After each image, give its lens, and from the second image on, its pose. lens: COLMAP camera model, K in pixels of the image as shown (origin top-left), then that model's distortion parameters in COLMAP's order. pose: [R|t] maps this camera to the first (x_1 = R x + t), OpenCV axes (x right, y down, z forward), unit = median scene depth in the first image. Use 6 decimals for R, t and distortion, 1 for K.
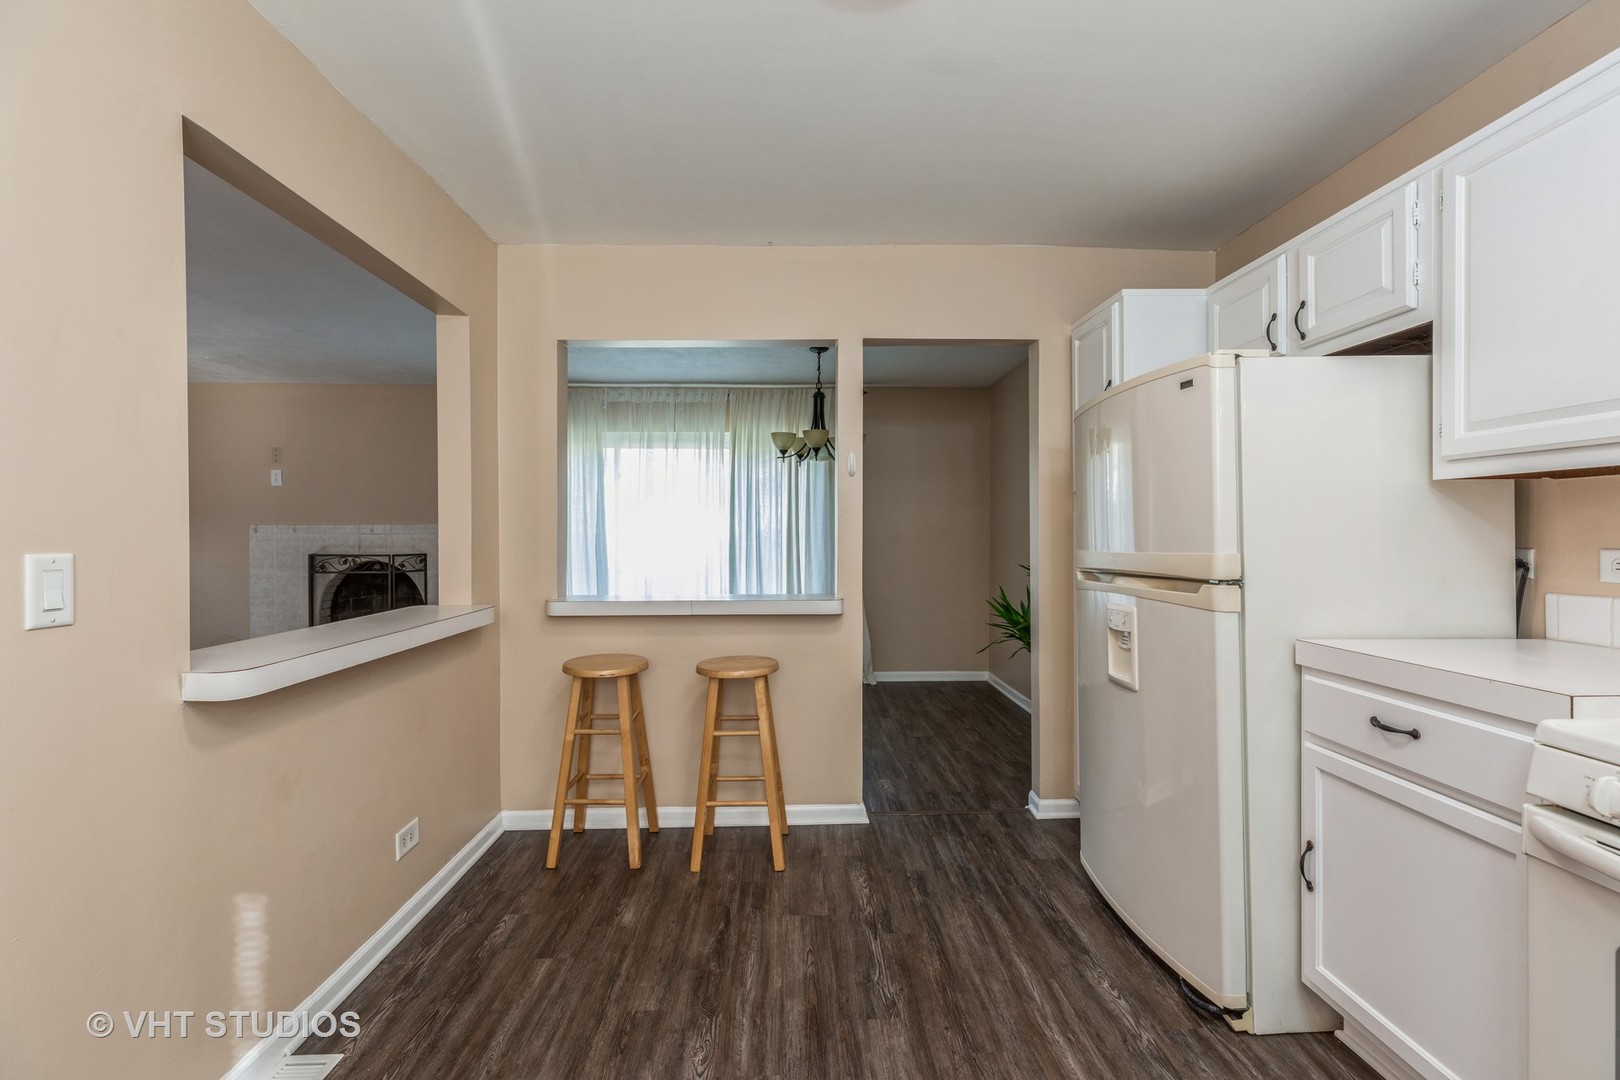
lens RADIAL K [[721.5, 0, 807.5], [0, 721.5, 536.1], [0, 0, 1]] dist [-0.000347, -0.000412]
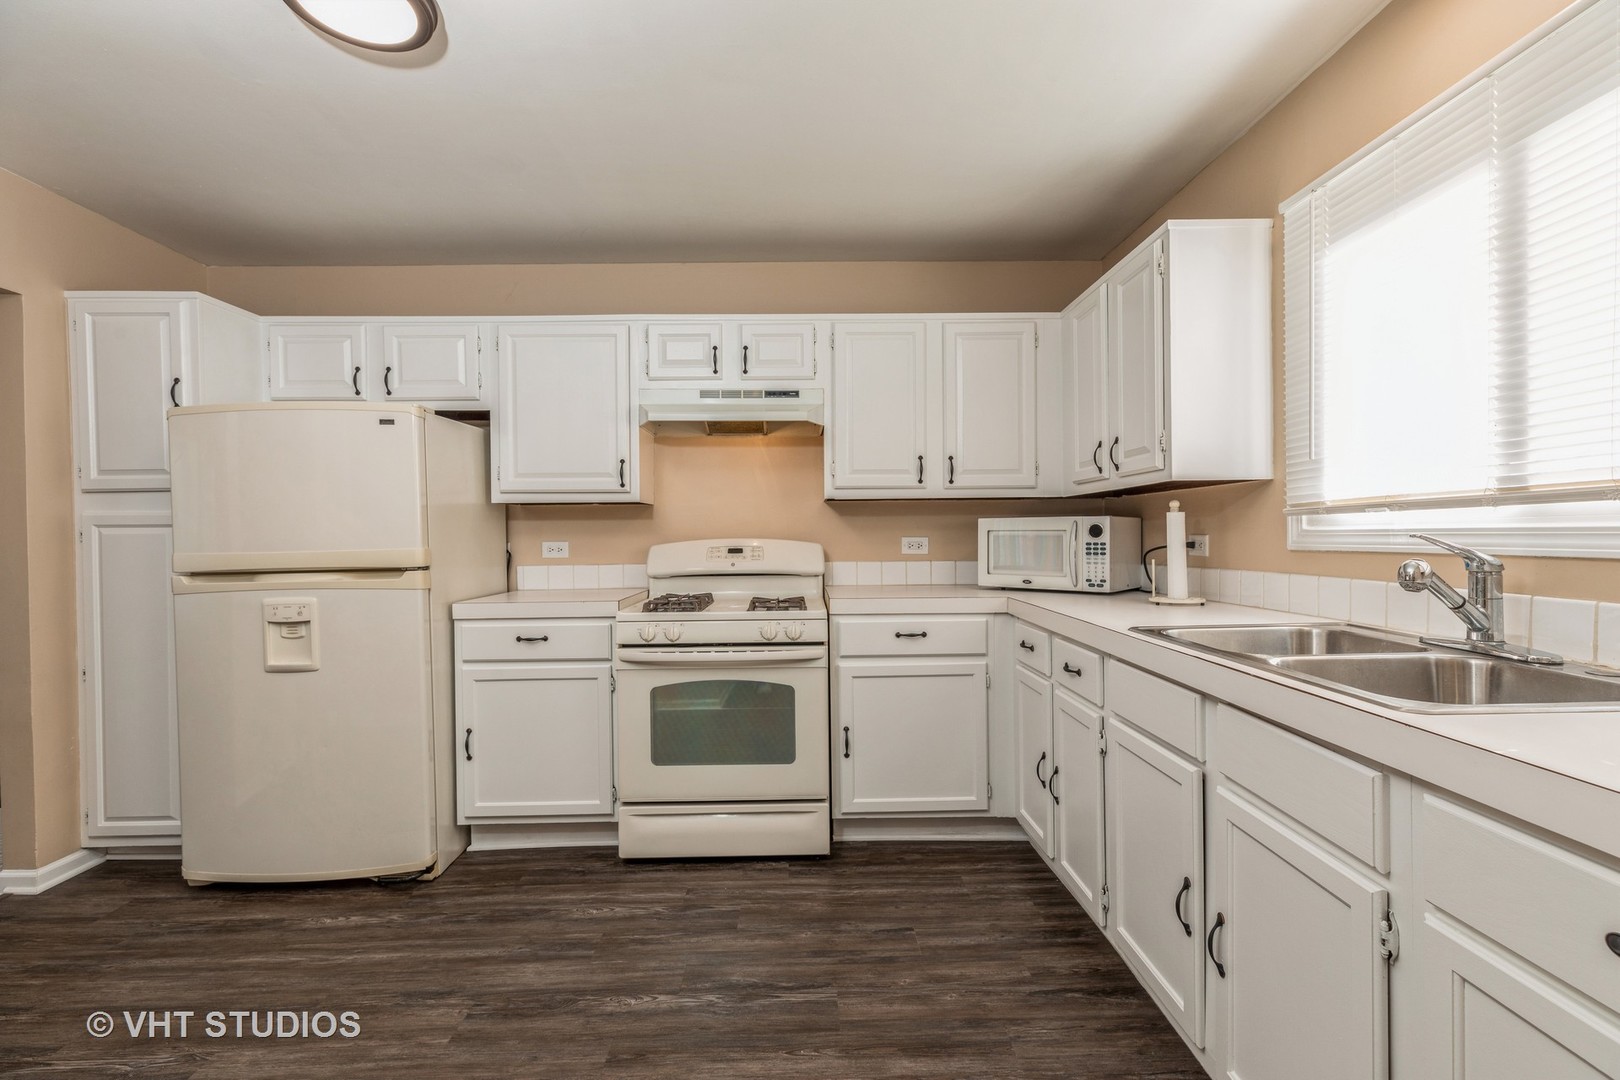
lens RADIAL K [[721.5, 0, 812.7], [0, 721.5, 537.4], [0, 0, 1]] dist [-0.000347, -0.000412]
pose [[0.005310, -0.004814, 0.999974, -0.806619], [0.016329, 0.999856, 0.004727, 0.008855], [-0.999853, 0.016303, 0.005388, 0.213727]]
